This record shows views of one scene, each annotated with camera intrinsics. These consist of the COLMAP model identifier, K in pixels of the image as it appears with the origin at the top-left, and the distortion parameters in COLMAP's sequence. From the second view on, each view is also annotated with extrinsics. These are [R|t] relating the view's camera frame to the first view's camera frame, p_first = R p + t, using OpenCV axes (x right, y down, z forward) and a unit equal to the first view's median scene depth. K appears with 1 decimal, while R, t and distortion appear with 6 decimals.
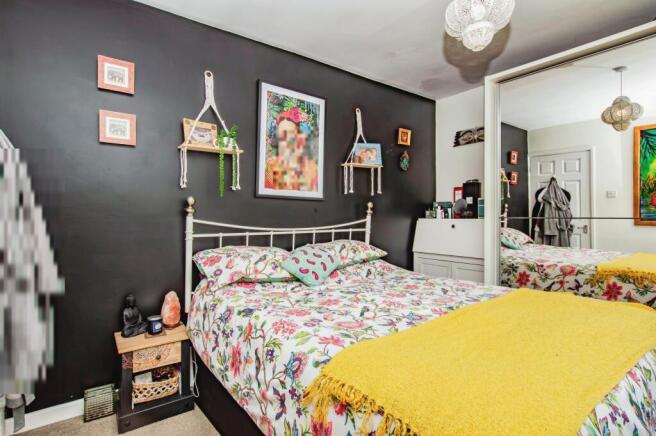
lens RADIAL K [[331.6, 0, 328.0], [0, 331.6, 218.0], [0, 0, 1]] dist [0.001340, 0.000222]
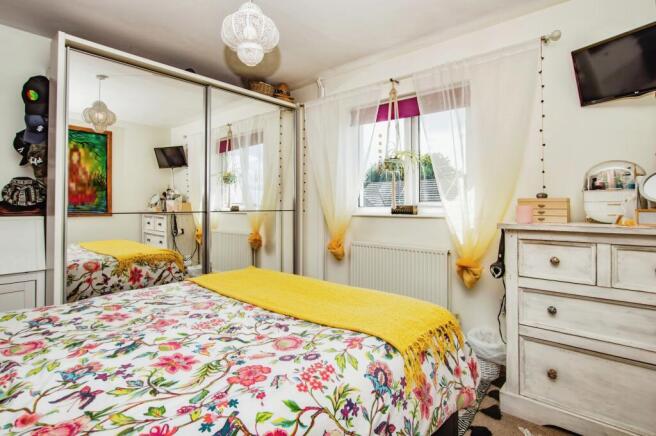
lens RADIAL K [[341.0, 0, 328.4], [0, 341.0, 195.3], [0, 0, 1]] dist [0.001762, 0.000521]
pose [[-0.205354, 0.031520, 0.978180, -0.438455], [0.012002, 0.999487, -0.029687, -0.013625], [-0.978614, 0.005644, -0.205627, 0.582581]]
